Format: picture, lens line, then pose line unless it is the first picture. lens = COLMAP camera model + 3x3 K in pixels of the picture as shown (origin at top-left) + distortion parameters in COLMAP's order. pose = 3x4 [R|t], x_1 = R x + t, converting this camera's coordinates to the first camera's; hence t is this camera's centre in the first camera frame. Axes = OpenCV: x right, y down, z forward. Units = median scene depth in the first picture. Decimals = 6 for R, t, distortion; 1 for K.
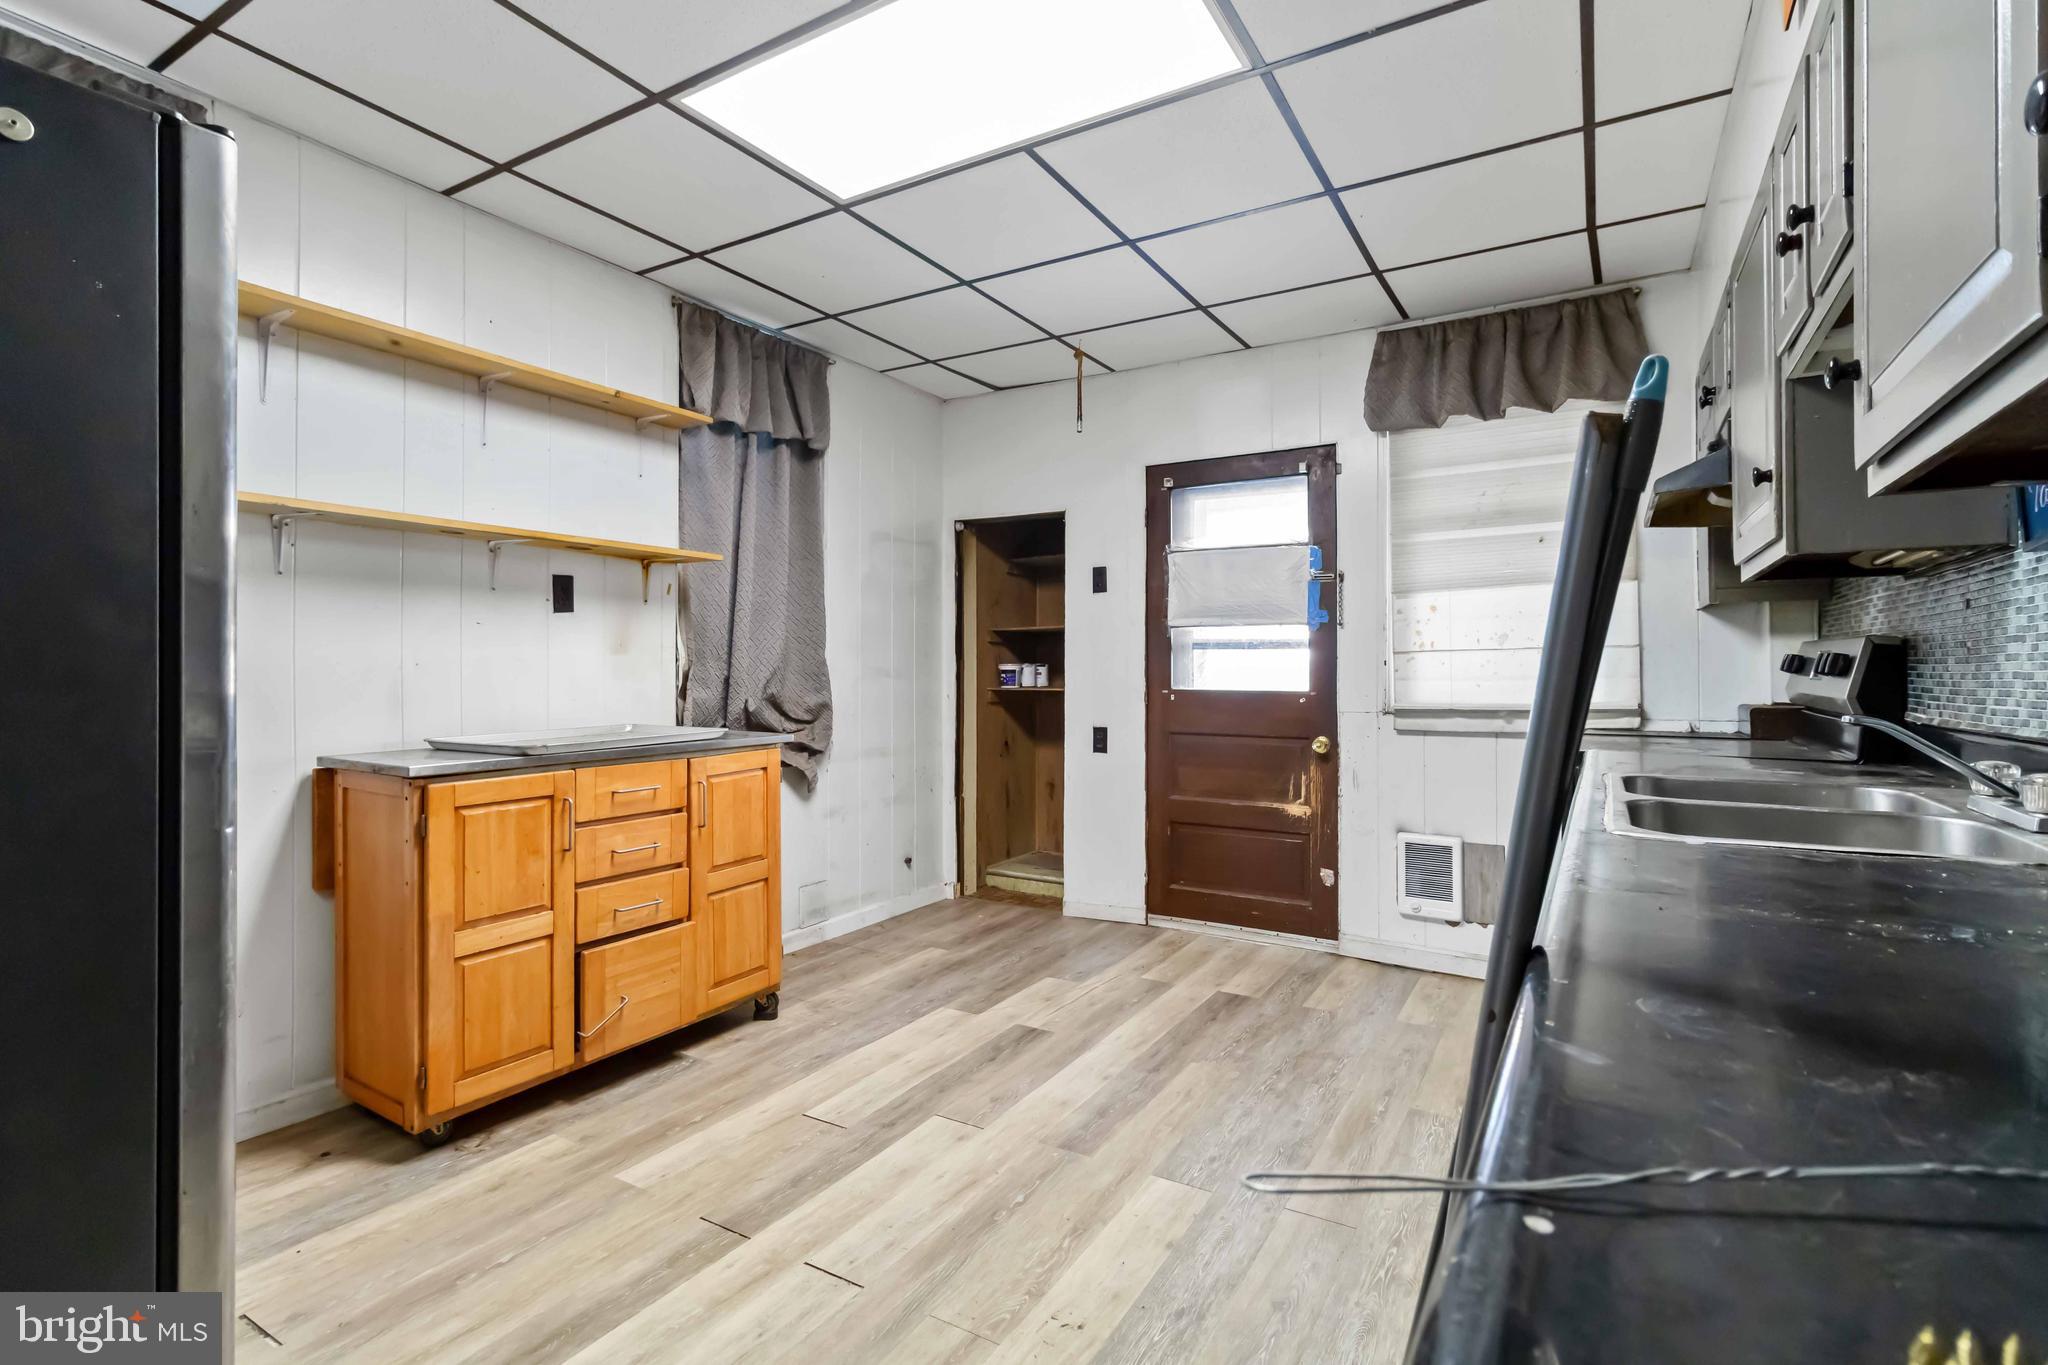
lens RADIAL K [[953.1, 0, 1029.2], [0, 953.1, 668.2], [0, 0, 1]] dist [0.006456, 0.000797]
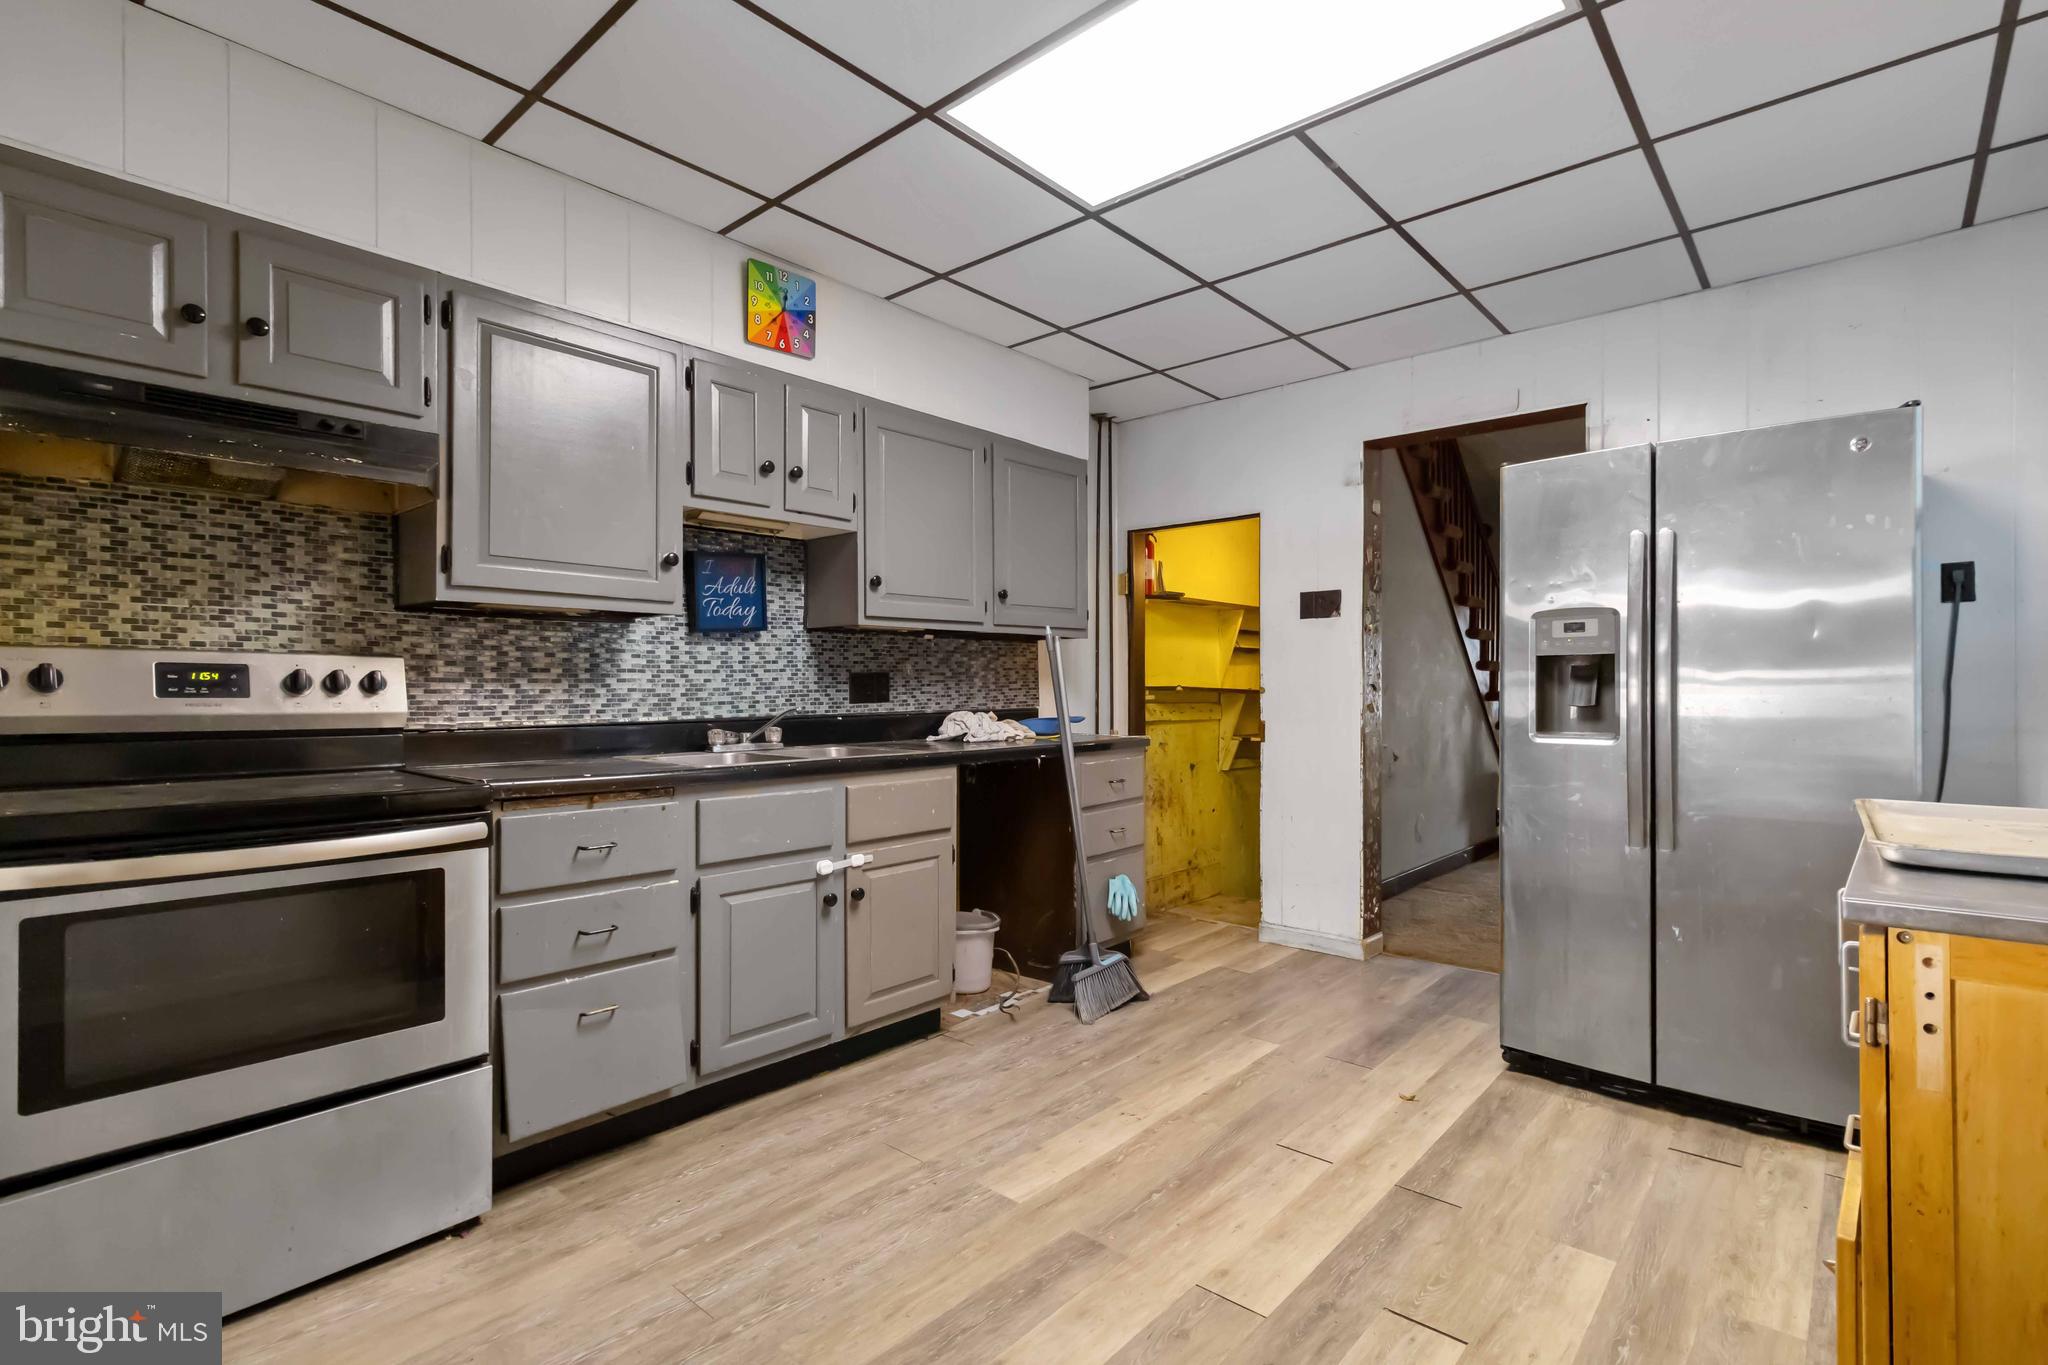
lens RADIAL K [[953.1, 0, 1023.8], [0, 953.1, 683.0], [0, 0, 1]] dist [0.006456, 0.000797]
pose [[-0.982000, 0.000257, 0.188882, -0.066220], [-0.000800, 0.999984, -0.005519, -0.000814], [-0.188880, -0.005571, -0.981984, 2.064552]]
